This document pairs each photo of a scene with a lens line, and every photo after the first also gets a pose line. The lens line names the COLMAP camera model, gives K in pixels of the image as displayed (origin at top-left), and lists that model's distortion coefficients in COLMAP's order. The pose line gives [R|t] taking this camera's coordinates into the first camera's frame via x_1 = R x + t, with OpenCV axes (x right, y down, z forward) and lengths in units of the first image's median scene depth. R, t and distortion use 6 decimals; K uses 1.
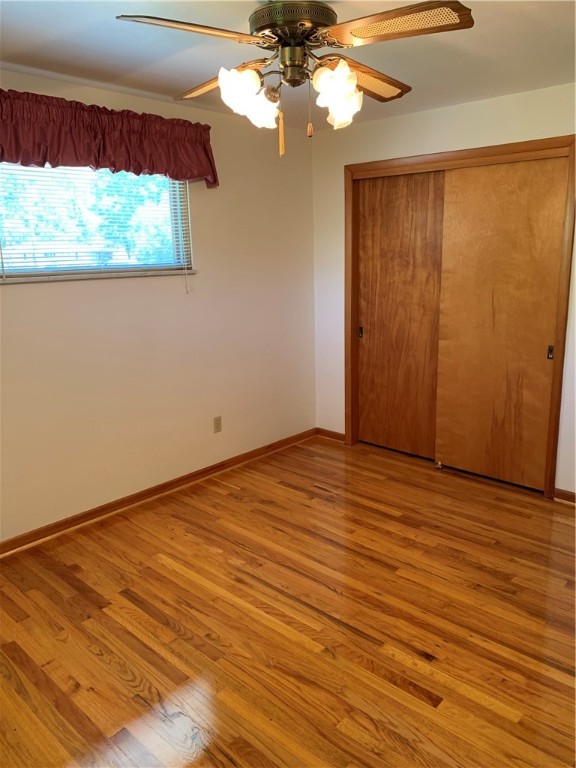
lens RADIAL K [[583.0, 0, 298.1], [0, 583.0, 385.7], [0, 0, 1]] dist [-0.000536, -0.012437]
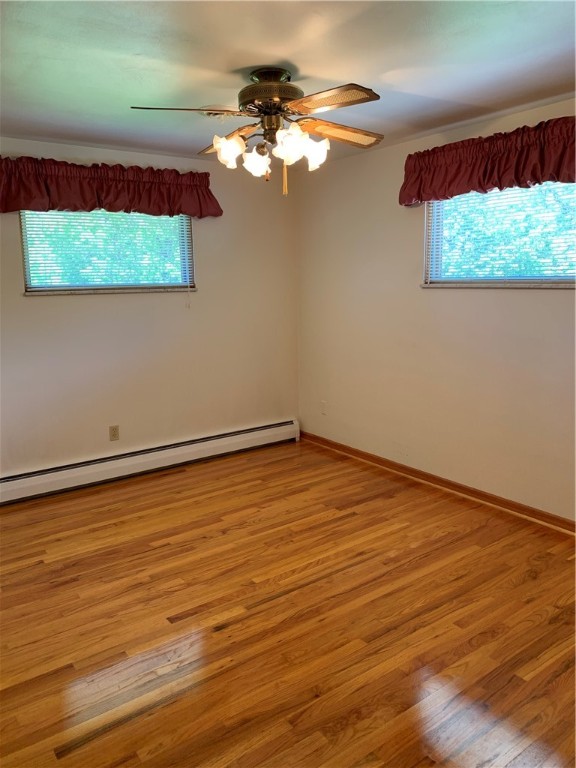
lens RADIAL K [[583.0, 0, 298.1], [0, 583.0, 385.7], [0, 0, 1]] dist [-0.000536, -0.012437]
pose [[-0.186952, 0.208575, -0.959971, 0.825312], [-0.207637, 0.946733, 0.246136, -0.204309], [0.960175, 0.245341, -0.133686, 0.822424]]
